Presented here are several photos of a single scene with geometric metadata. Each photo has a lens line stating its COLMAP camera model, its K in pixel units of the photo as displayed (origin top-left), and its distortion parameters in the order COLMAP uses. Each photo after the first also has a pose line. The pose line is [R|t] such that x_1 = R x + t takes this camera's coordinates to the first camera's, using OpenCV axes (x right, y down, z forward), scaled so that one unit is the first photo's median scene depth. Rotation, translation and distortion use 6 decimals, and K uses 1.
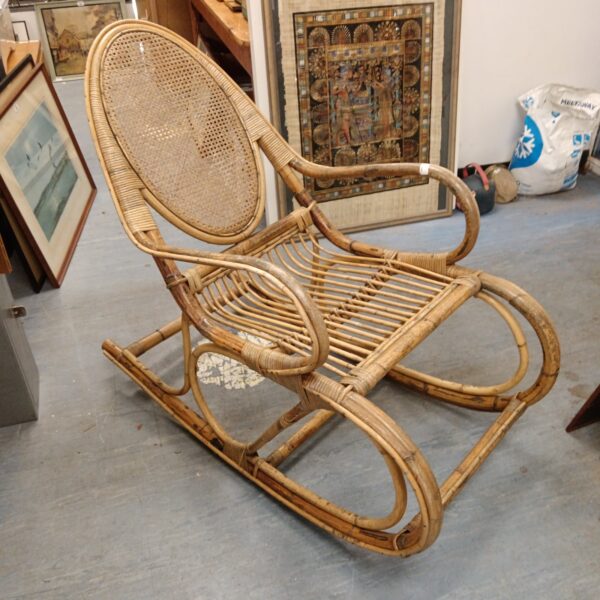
lens RADIAL K [[688.6, 0, 300.0], [0, 688.6, 300.0], [0, 0, 1]] dist [-0.021903, 0.005526]
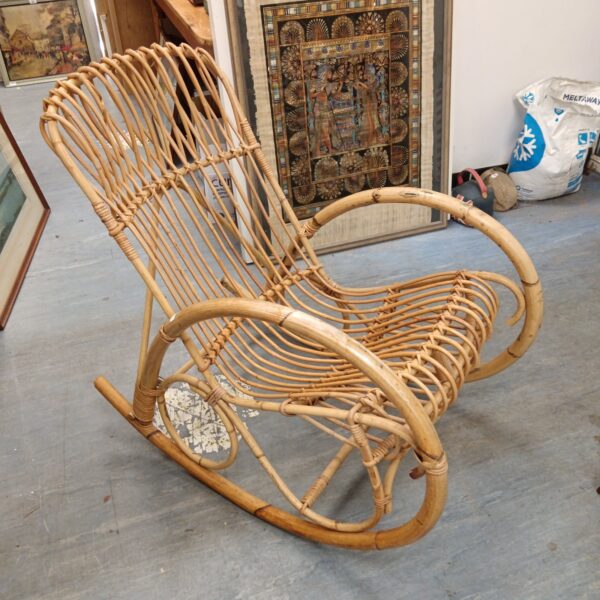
lens RADIAL K [[688.6, 0, 300.0], [0, 688.6, 300.0], [0, 0, 1]] dist [-0.021903, 0.005526]
pose [[0.999185, -0.034065, 0.021648, 0.006988], [0.033841, 0.999371, 0.010640, -0.049423], [-0.021997, -0.009898, 0.999709, 0.117570]]
